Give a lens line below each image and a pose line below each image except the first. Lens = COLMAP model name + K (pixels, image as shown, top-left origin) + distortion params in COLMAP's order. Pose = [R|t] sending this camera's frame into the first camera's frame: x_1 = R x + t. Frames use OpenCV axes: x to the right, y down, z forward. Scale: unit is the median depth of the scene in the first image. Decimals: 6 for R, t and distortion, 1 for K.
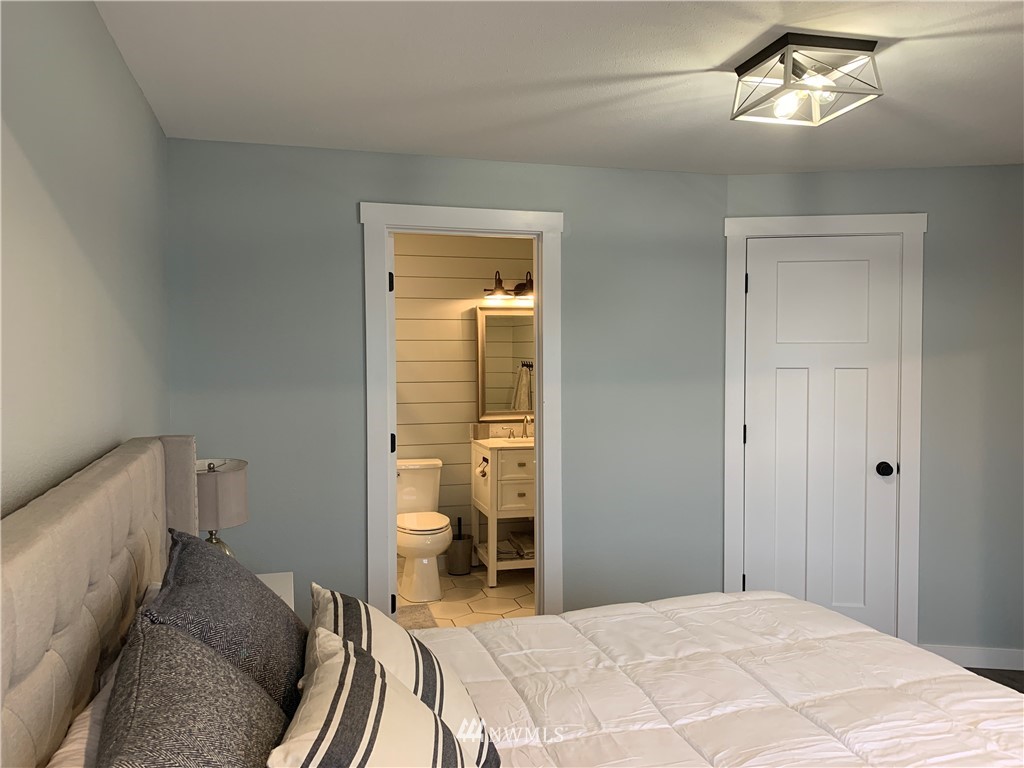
lens RADIAL K [[773.0, 0, 516.7], [0, 773.0, 378.4], [0, 0, 1]] dist [0.052879, -0.071364]
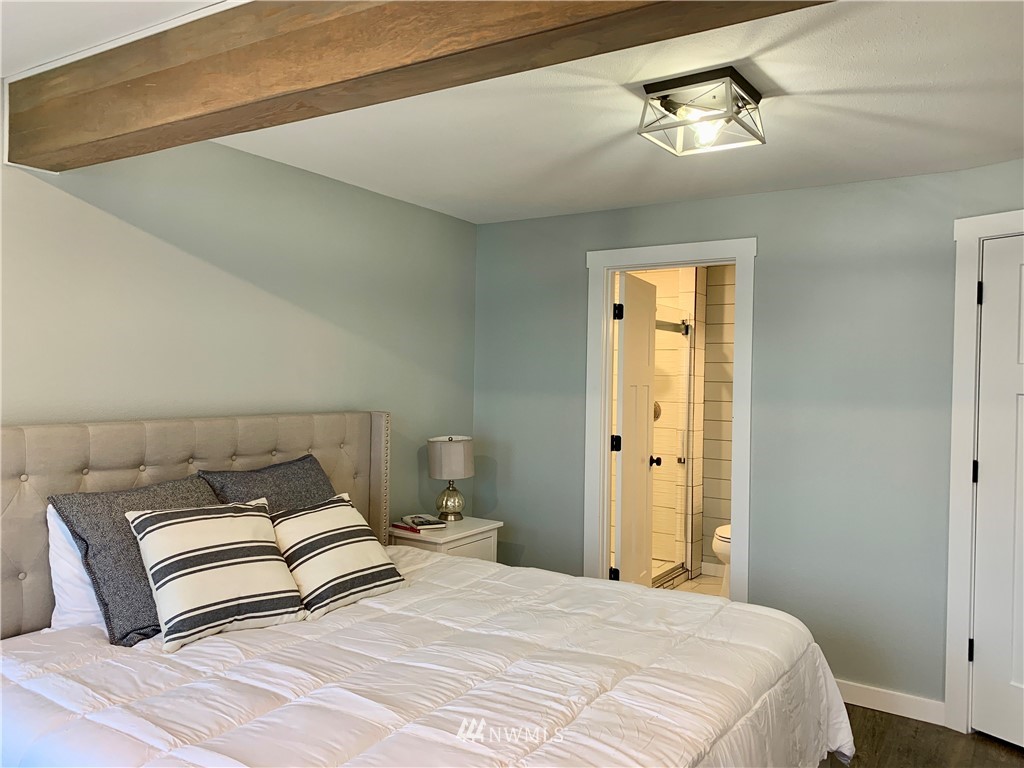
lens RADIAL K [[773.0, 0, 514.5], [0, 773.0, 387.9], [0, 0, 1]] dist [0.052879, -0.071364]
pose [[0.665812, 0.027824, -0.745600, 1.059771], [-0.046695, 0.998899, -0.004422, 0.015098], [0.744657, 0.037760, 0.666379, 0.108437]]
